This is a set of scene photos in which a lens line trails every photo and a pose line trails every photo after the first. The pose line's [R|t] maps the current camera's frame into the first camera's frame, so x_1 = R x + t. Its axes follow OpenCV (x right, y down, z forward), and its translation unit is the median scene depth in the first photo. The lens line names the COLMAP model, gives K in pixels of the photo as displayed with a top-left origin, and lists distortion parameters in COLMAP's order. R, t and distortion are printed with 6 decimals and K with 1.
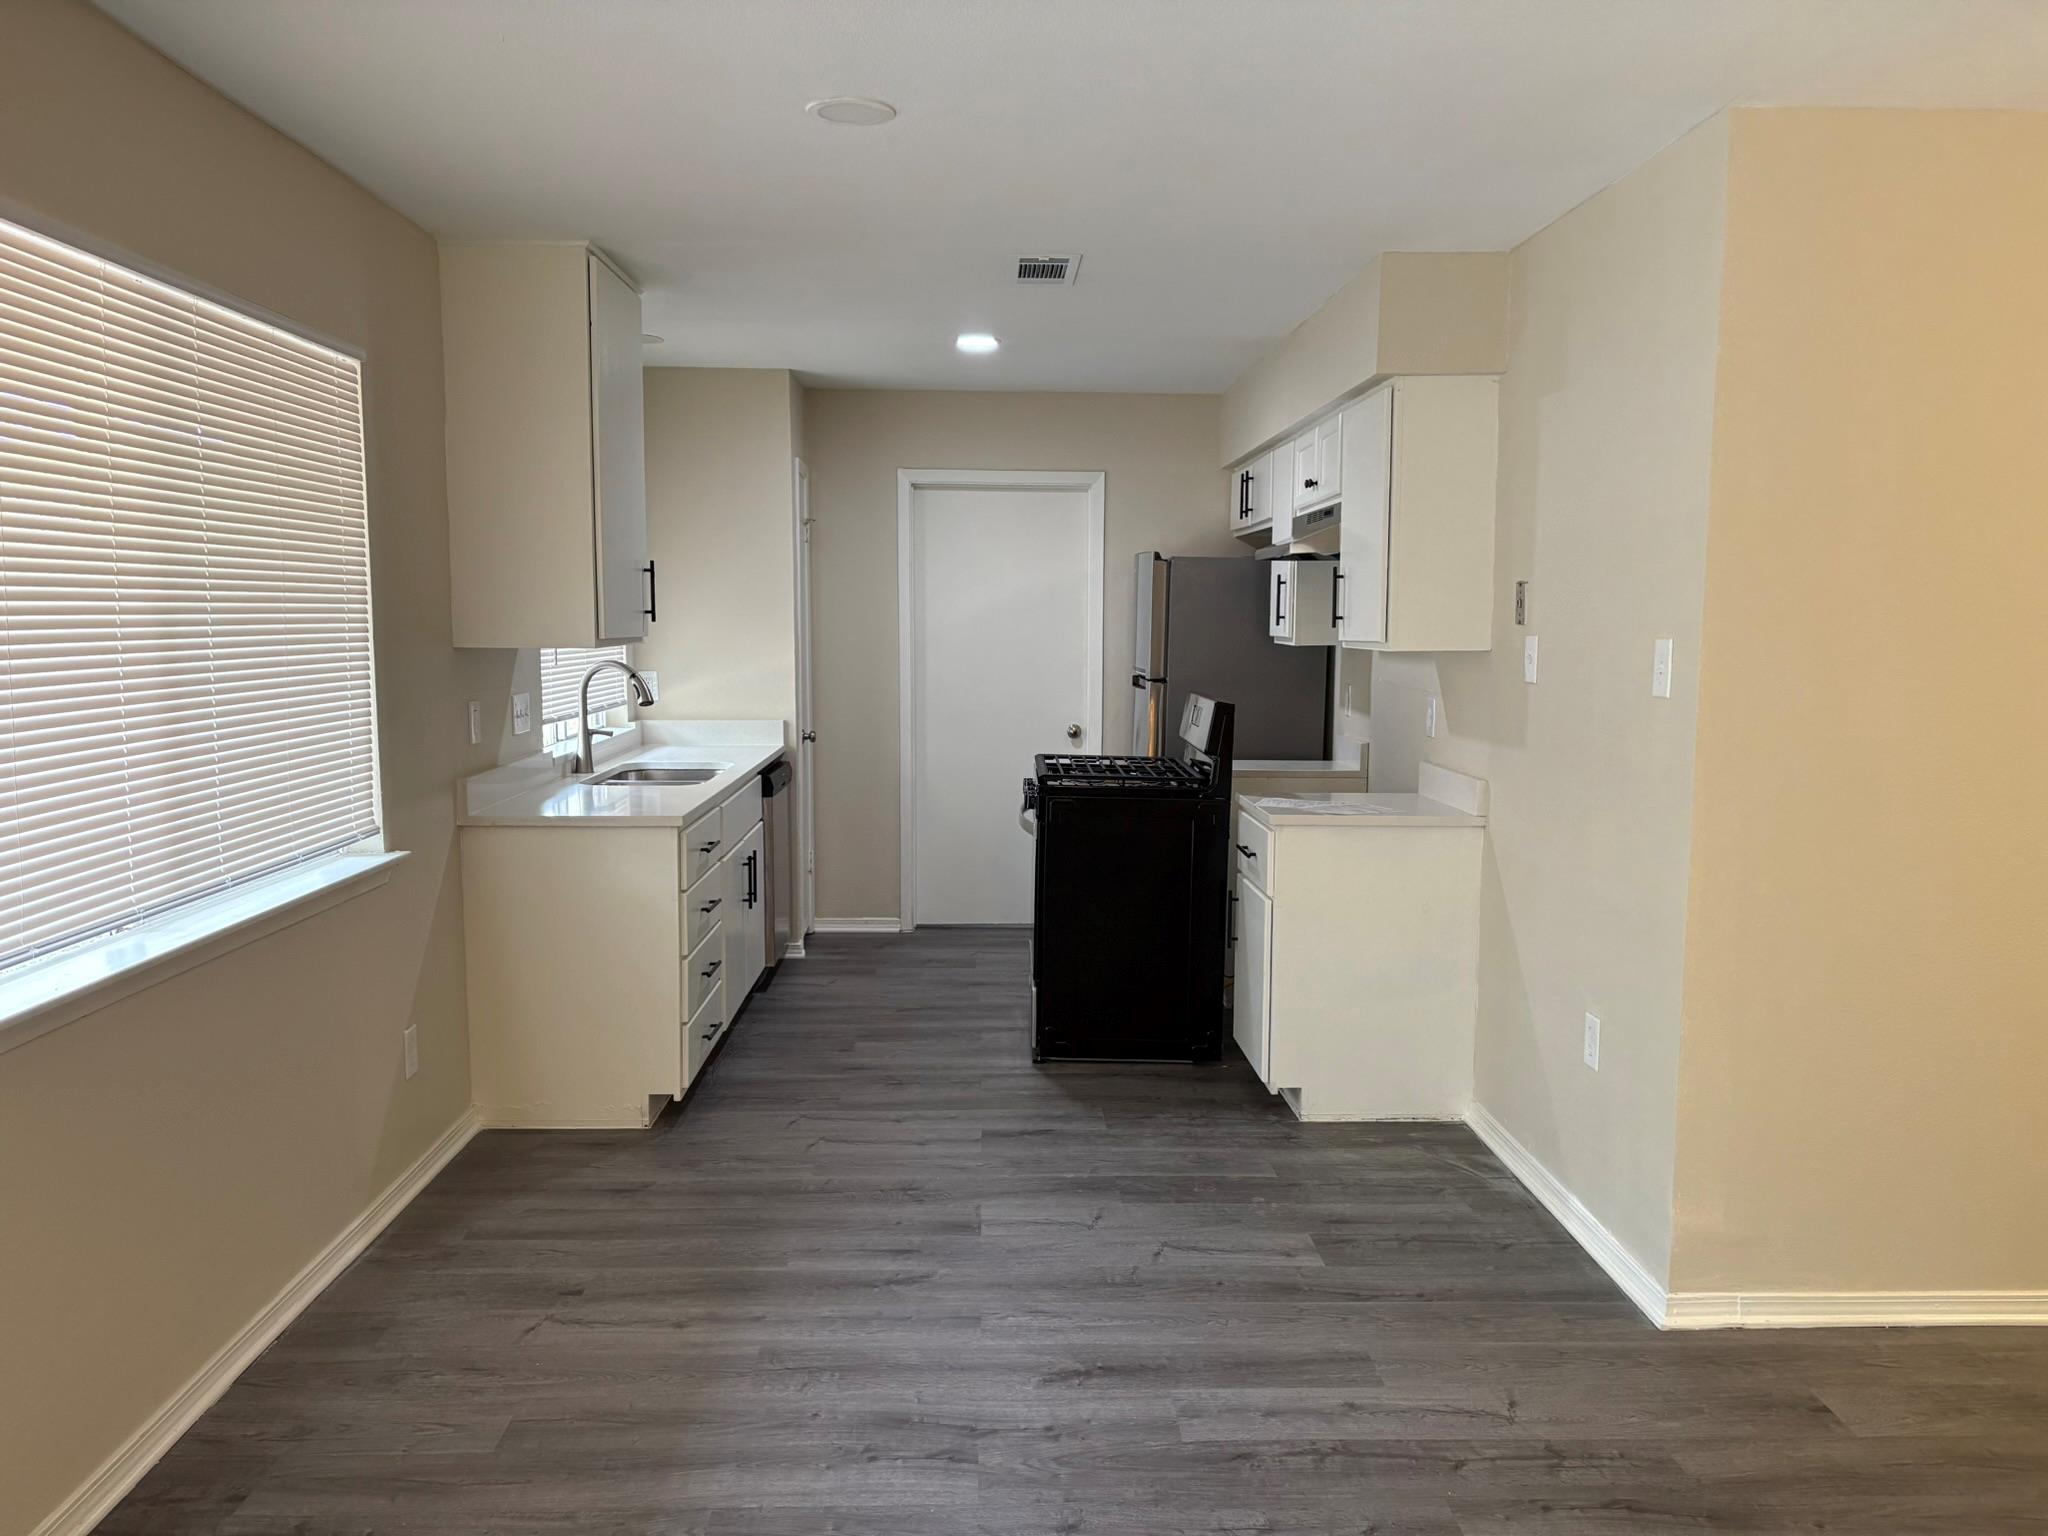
lens RADIAL K [[1550.5, 0, 1033.6], [0, 1550.5, 772.5], [0, 0, 1]] dist [0.048030, -0.032982]
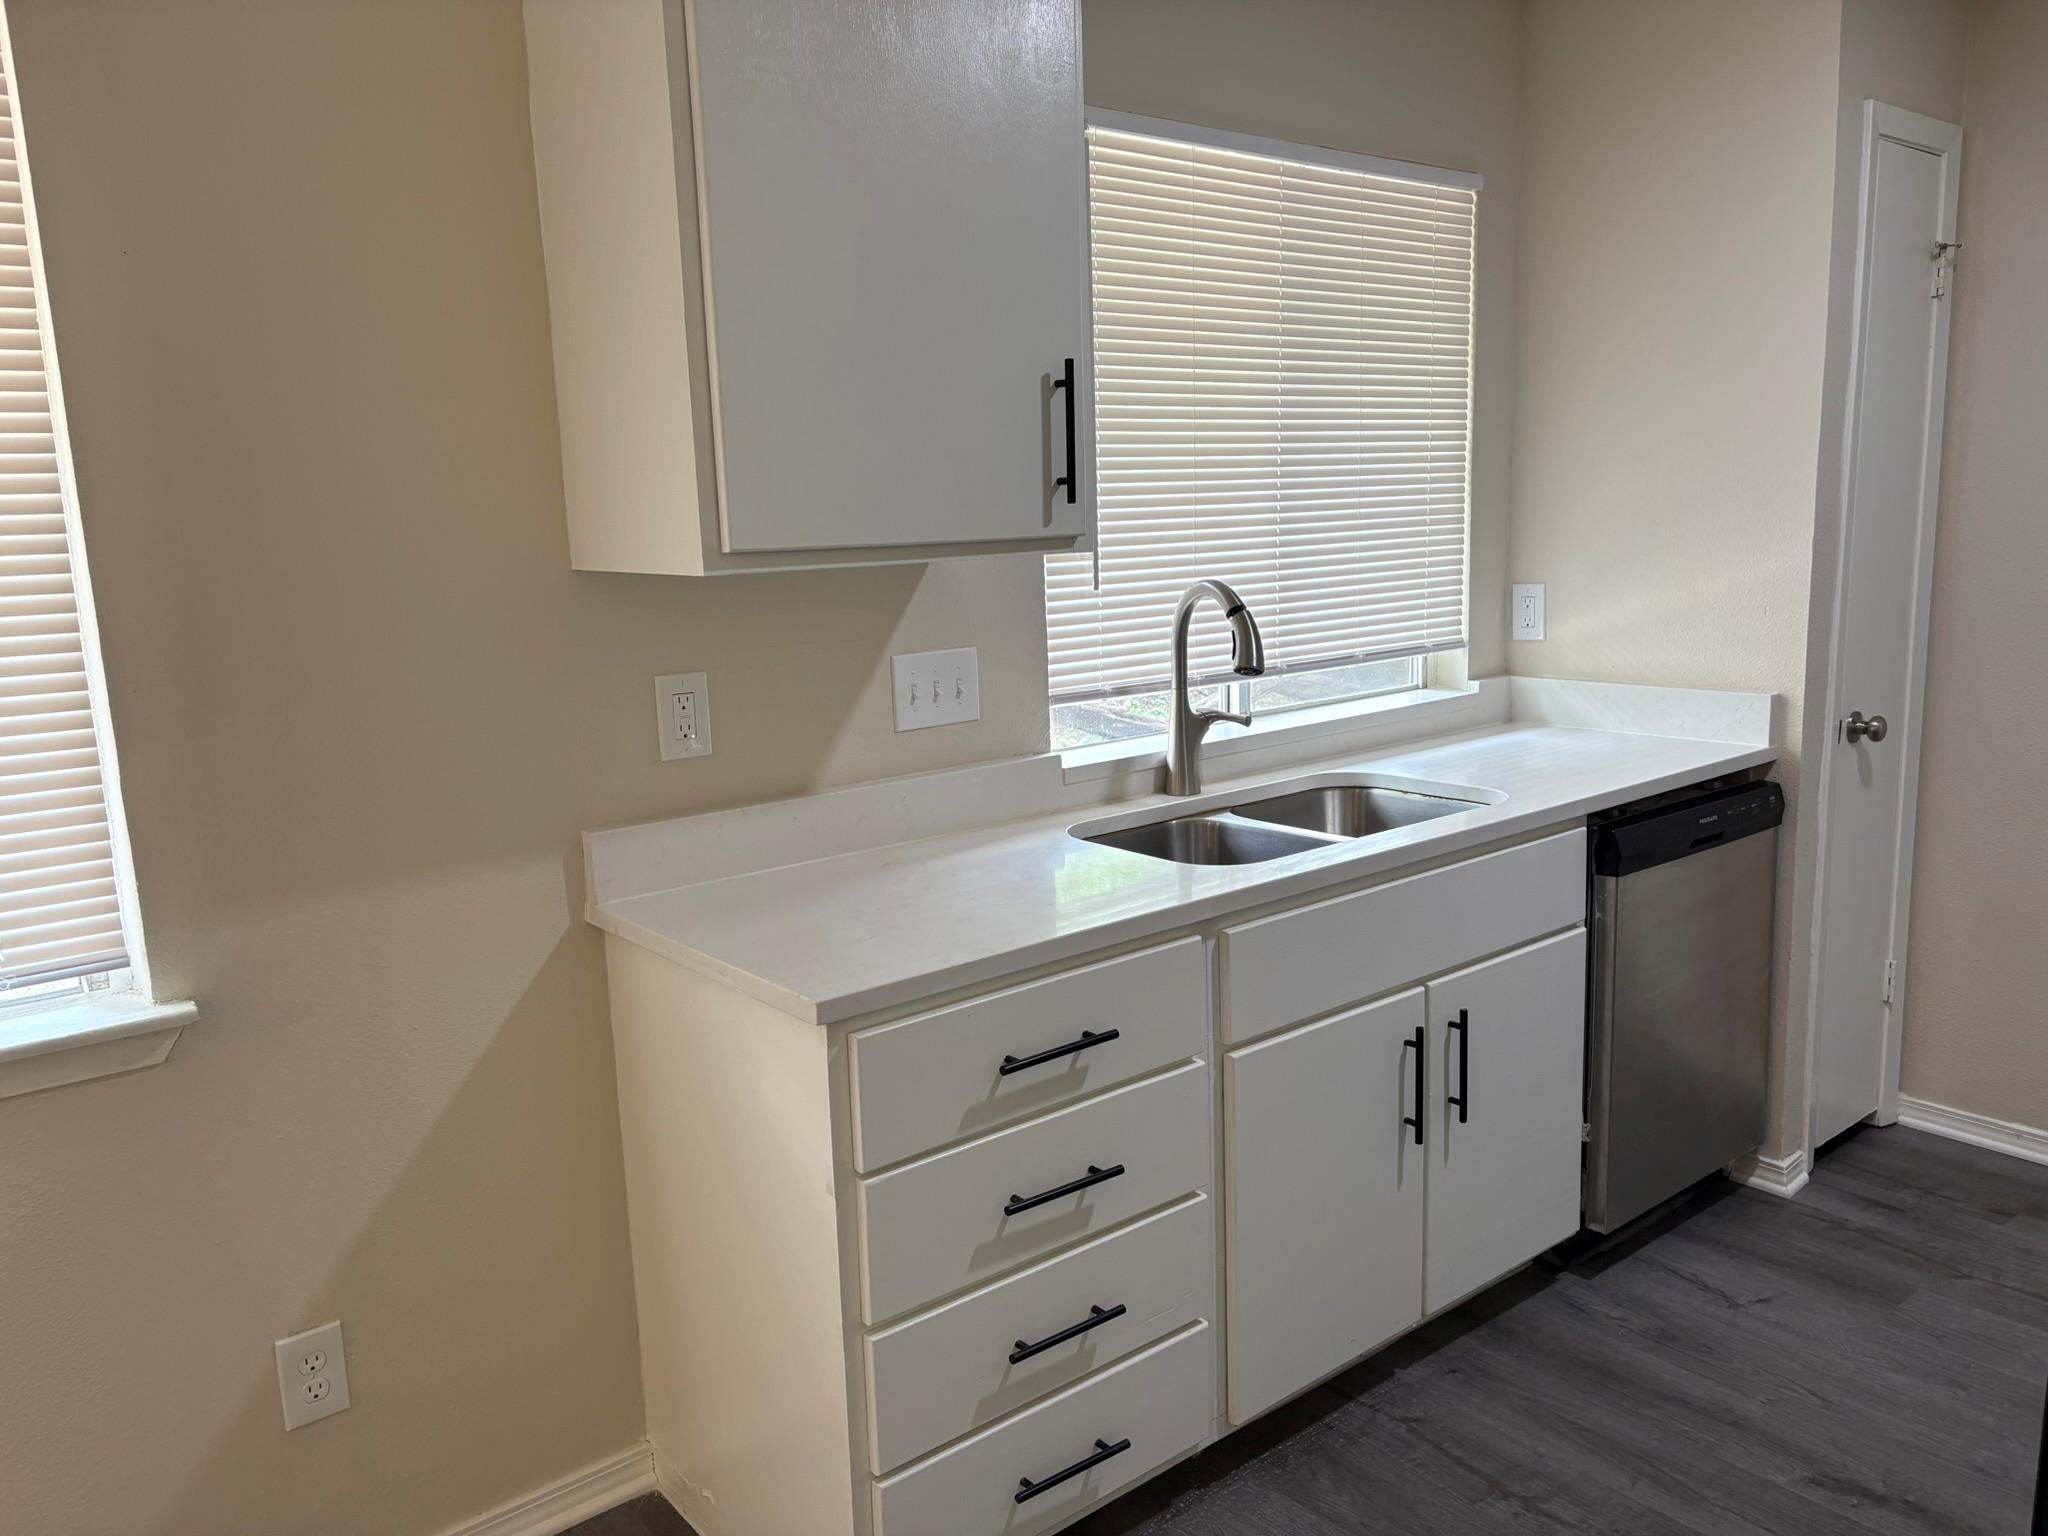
lens RADIAL K [[1550.5, 0, 1033.6], [0, 1550.5, 772.5], [0, 0, 1]] dist [0.048030, -0.032982]
pose [[0.603477, 0.113194, -0.789305, 0.087235], [-0.041457, 0.992988, 0.110707, -0.059733], [0.796302, -0.034087, 0.603938, 0.607848]]
